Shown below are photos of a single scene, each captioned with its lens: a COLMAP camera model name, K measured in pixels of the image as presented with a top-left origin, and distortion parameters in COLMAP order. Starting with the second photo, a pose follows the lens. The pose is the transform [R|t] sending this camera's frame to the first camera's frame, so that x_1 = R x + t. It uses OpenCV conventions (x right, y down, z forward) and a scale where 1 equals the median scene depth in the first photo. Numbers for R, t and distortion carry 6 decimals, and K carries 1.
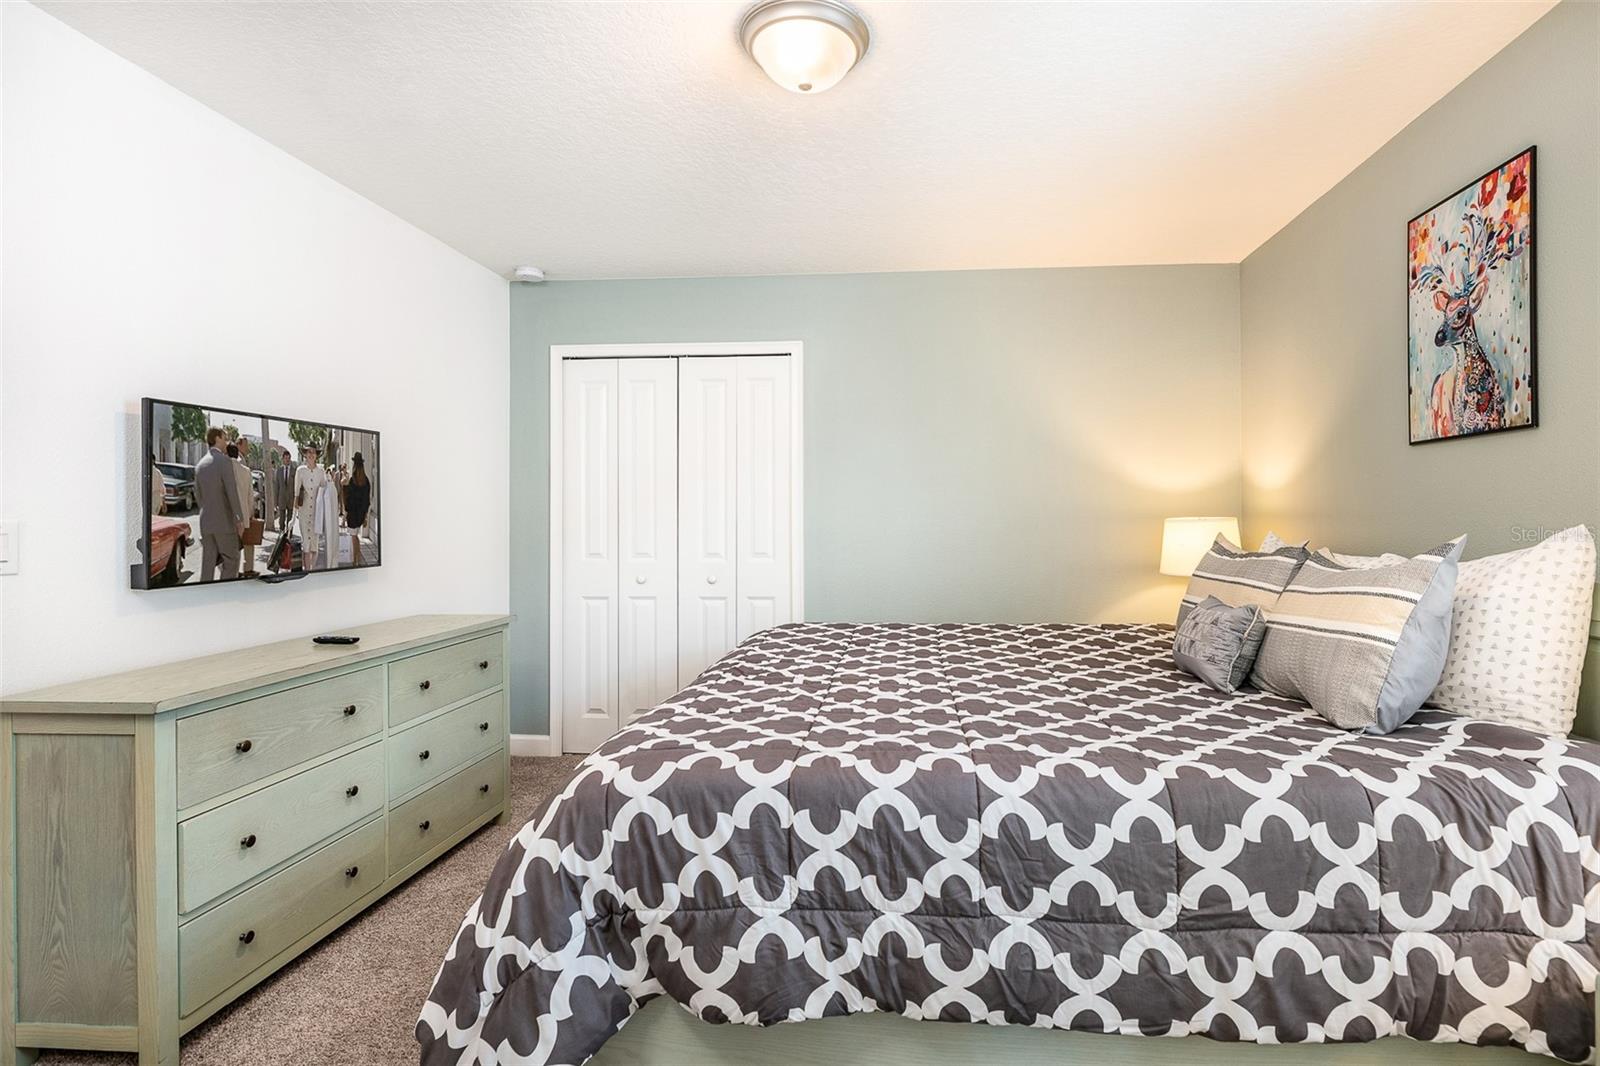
lens RADIAL K [[772.4, 0, 809.6], [0, 772.4, 517.8], [0, 0, 1]] dist [-0.003197, -0.001465]
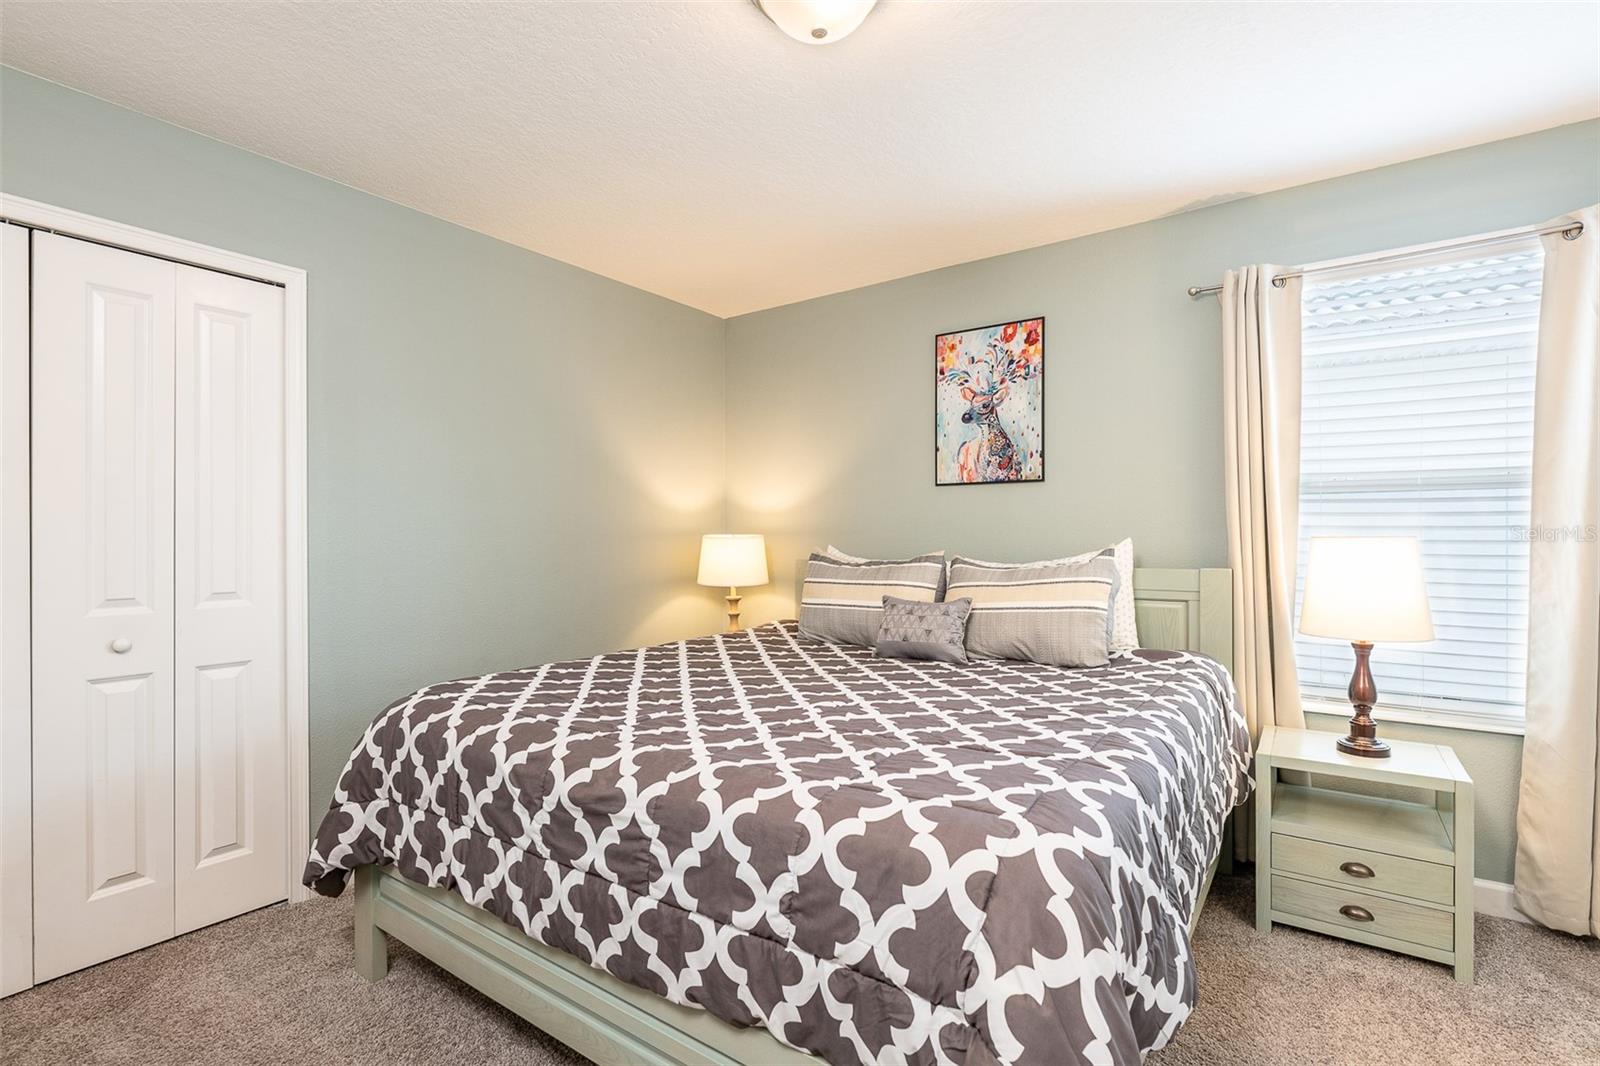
lens RADIAL K [[772.4, 0, 805.8], [0, 772.4, 542.6], [0, 0, 1]] dist [-0.003197, -0.001465]
pose [[0.481546, -0.008525, 0.876379, -0.739549], [0.002528, 0.999962, 0.008338, 0.002729], [-0.876417, -0.001800, 0.481549, 0.571214]]
